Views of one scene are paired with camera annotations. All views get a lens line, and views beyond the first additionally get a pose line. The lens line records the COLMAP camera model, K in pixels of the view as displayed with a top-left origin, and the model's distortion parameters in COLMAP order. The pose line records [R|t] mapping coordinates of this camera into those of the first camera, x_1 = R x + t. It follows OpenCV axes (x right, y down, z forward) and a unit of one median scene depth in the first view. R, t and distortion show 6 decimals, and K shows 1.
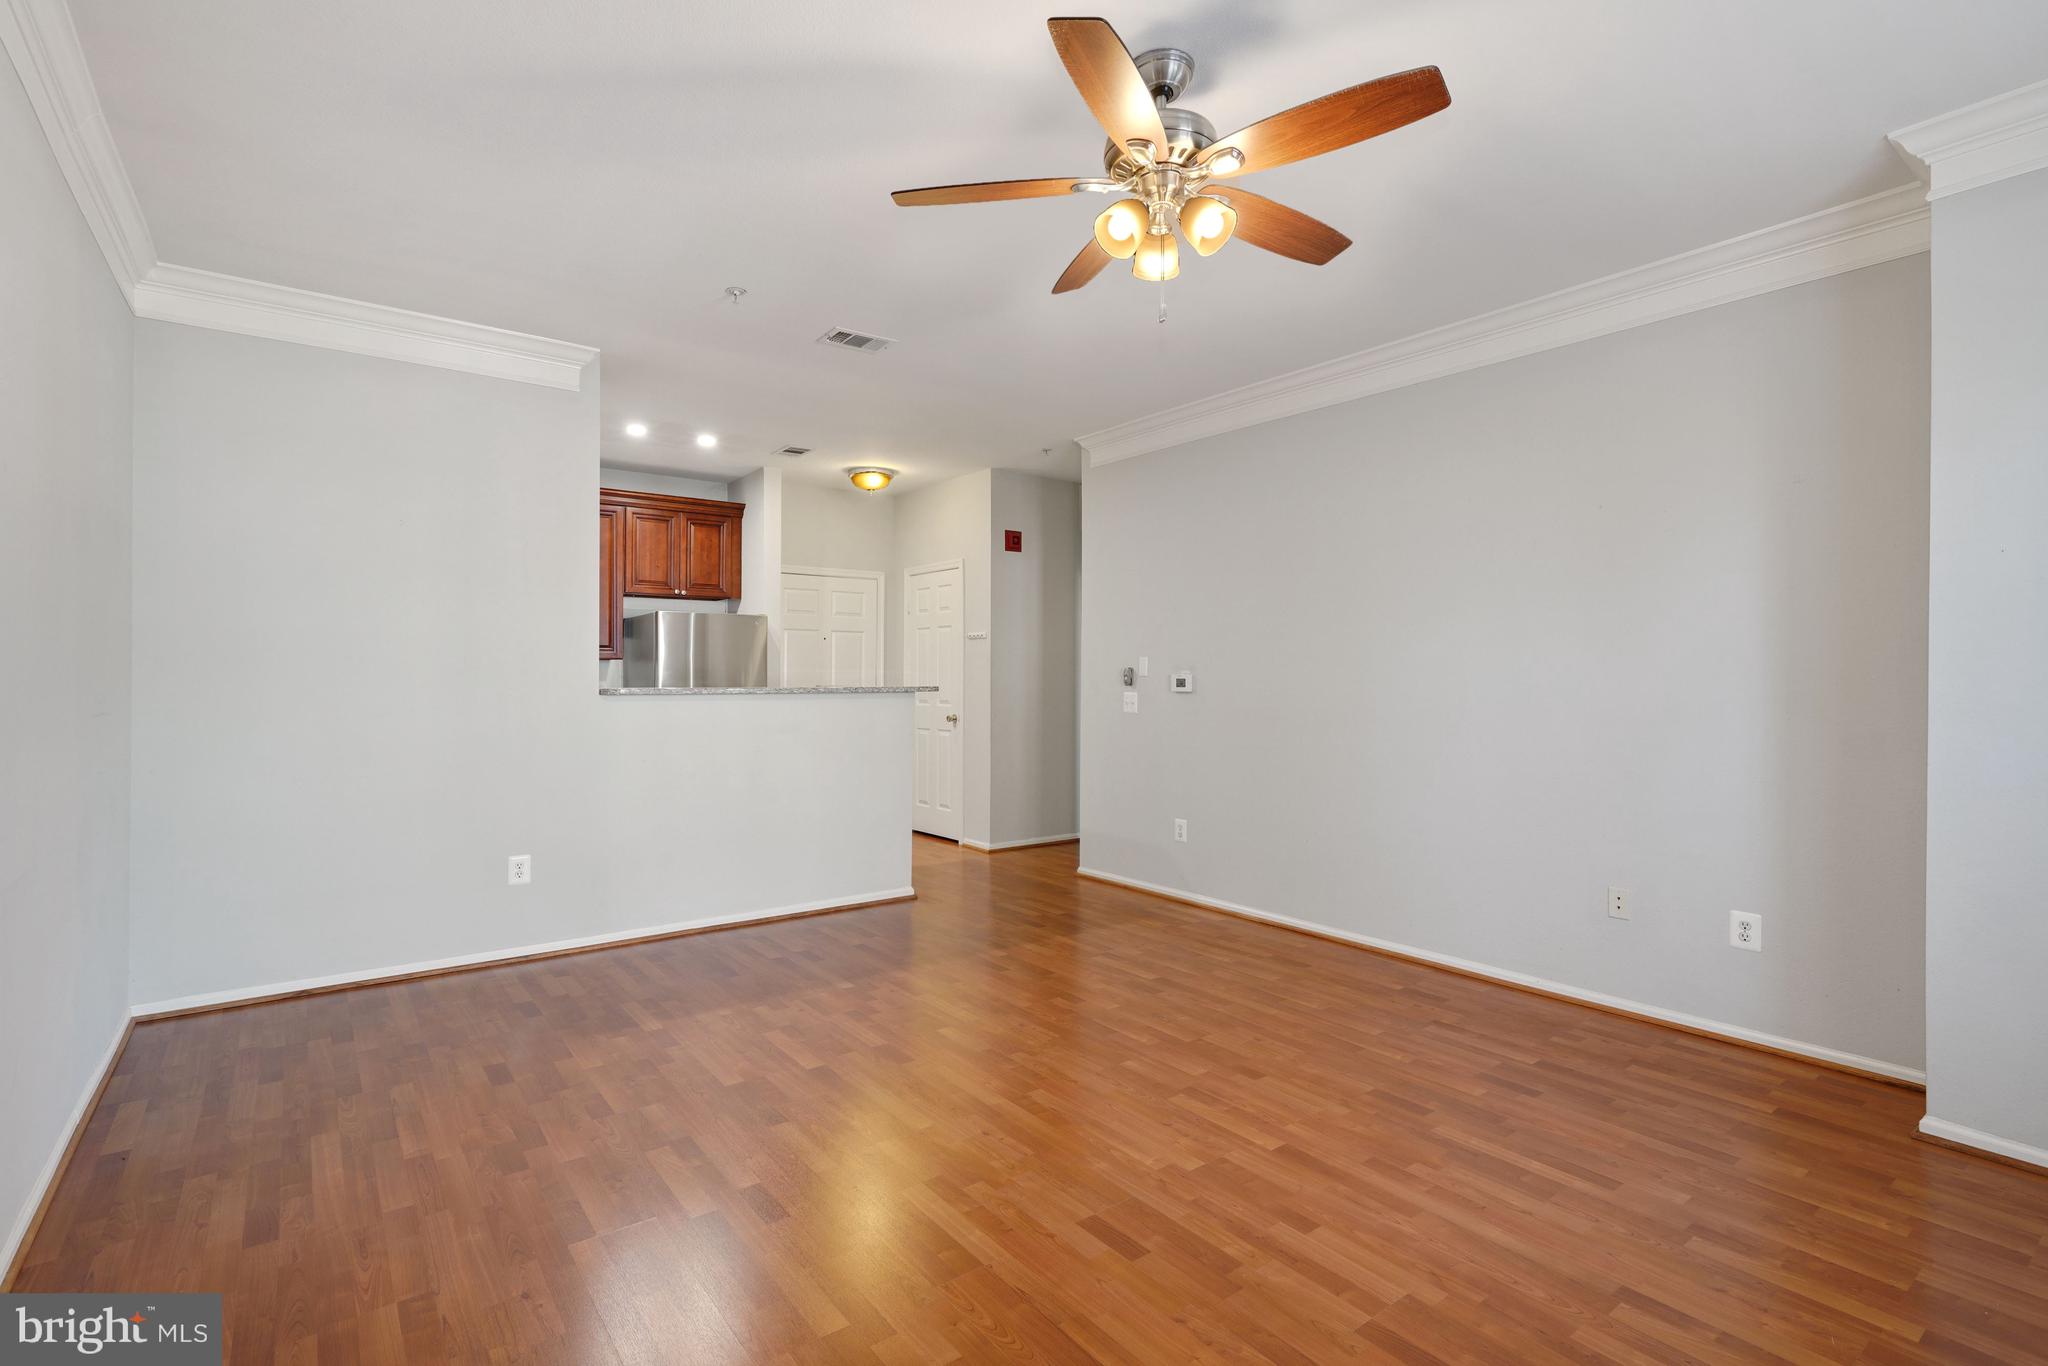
lens RADIAL K [[958.6, 0, 1006.6], [0, 958.6, 671.1], [0, 0, 1]] dist [0.001345, 0.001023]
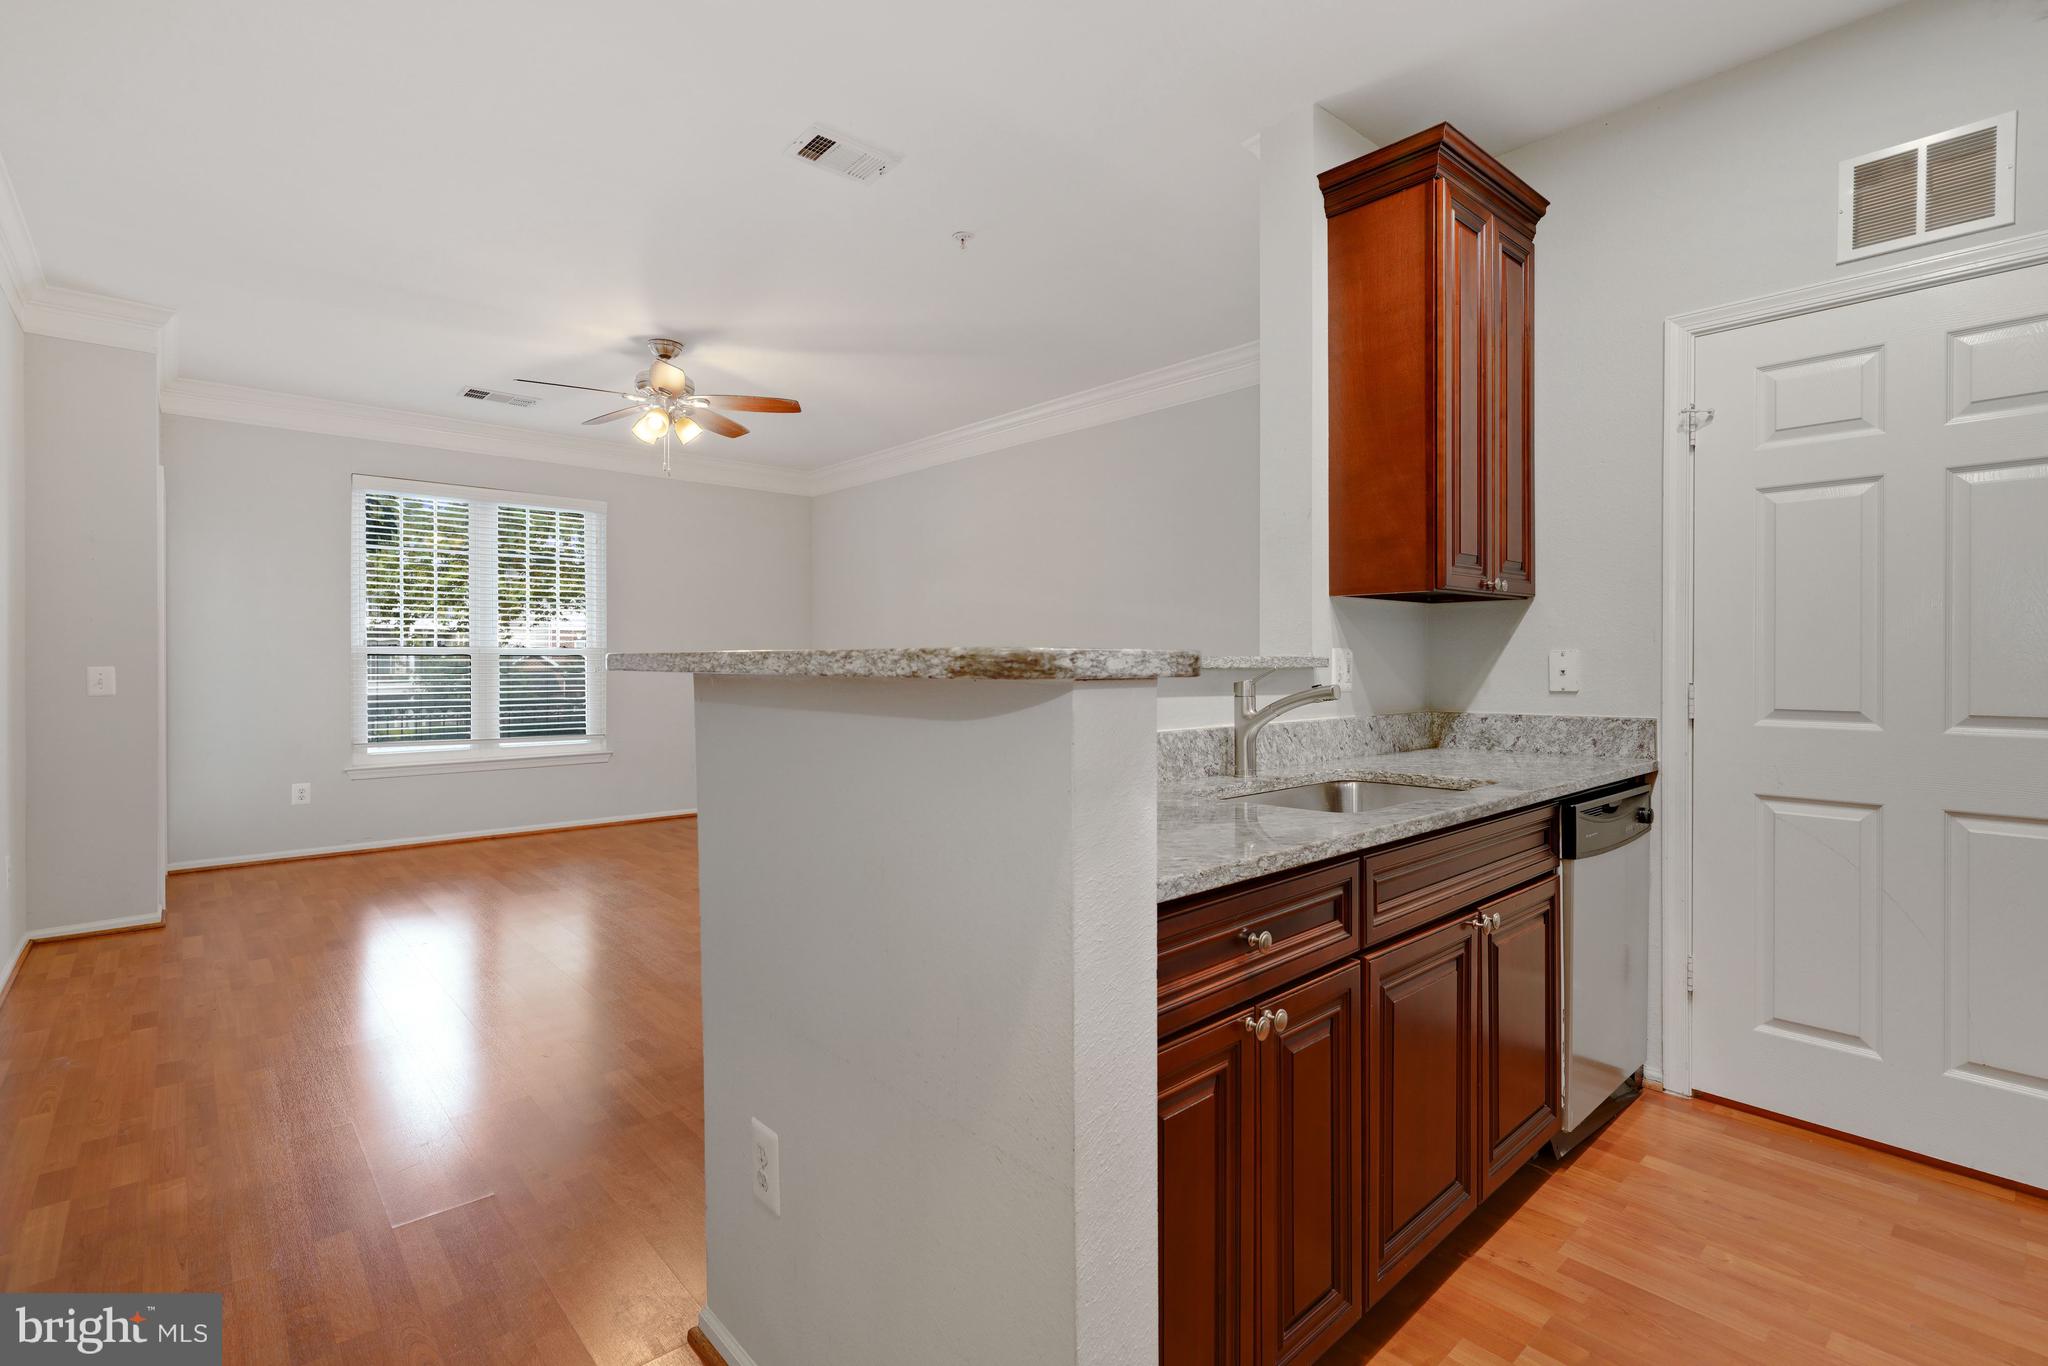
lens RADIAL K [[946.4, 0, 1013.7], [0, 946.4, 663.8], [0, 0, 1]] dist [-0.003097, 0.001936]
pose [[-0.996328, -0.002060, -0.085594, -0.242661], [-0.001740, 0.999991, -0.003816, 0.028860], [0.085601, -0.003653, -0.996323, 1.856327]]
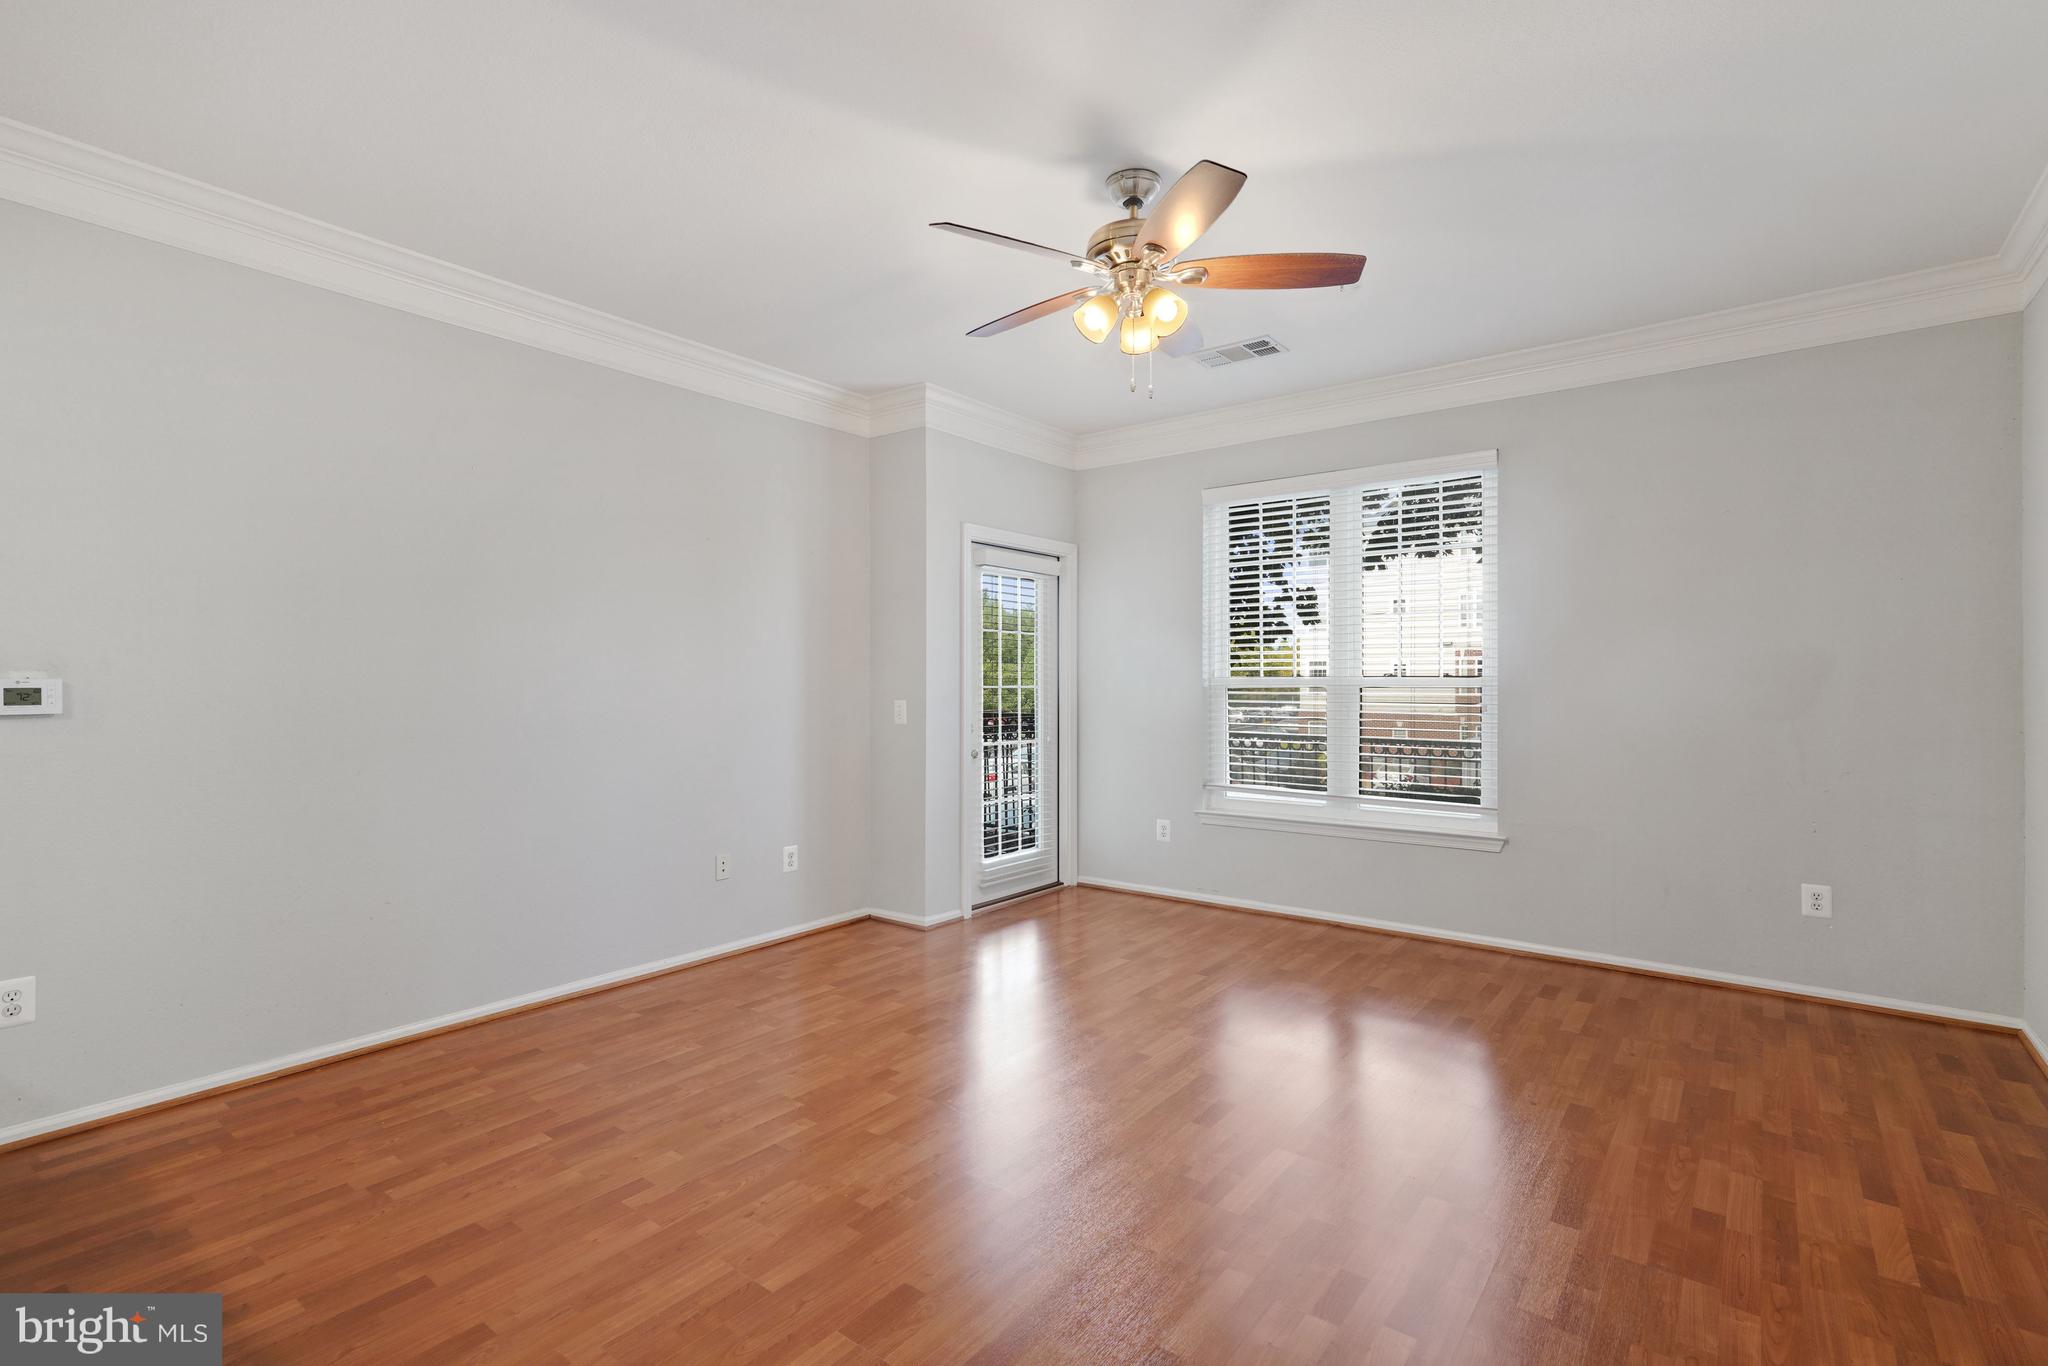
lens RADIAL K [[953.2, 0, 1024.0], [0, 953.2, 683.0], [0, 0, 1]] dist [0.012517, 0.000244]
pose [[-0.268450, -0.001736, 0.963292, -0.595033], [-0.002868, 0.999995, 0.001003, 0.004325], [-0.963289, -0.002493, -0.268454, 0.892578]]
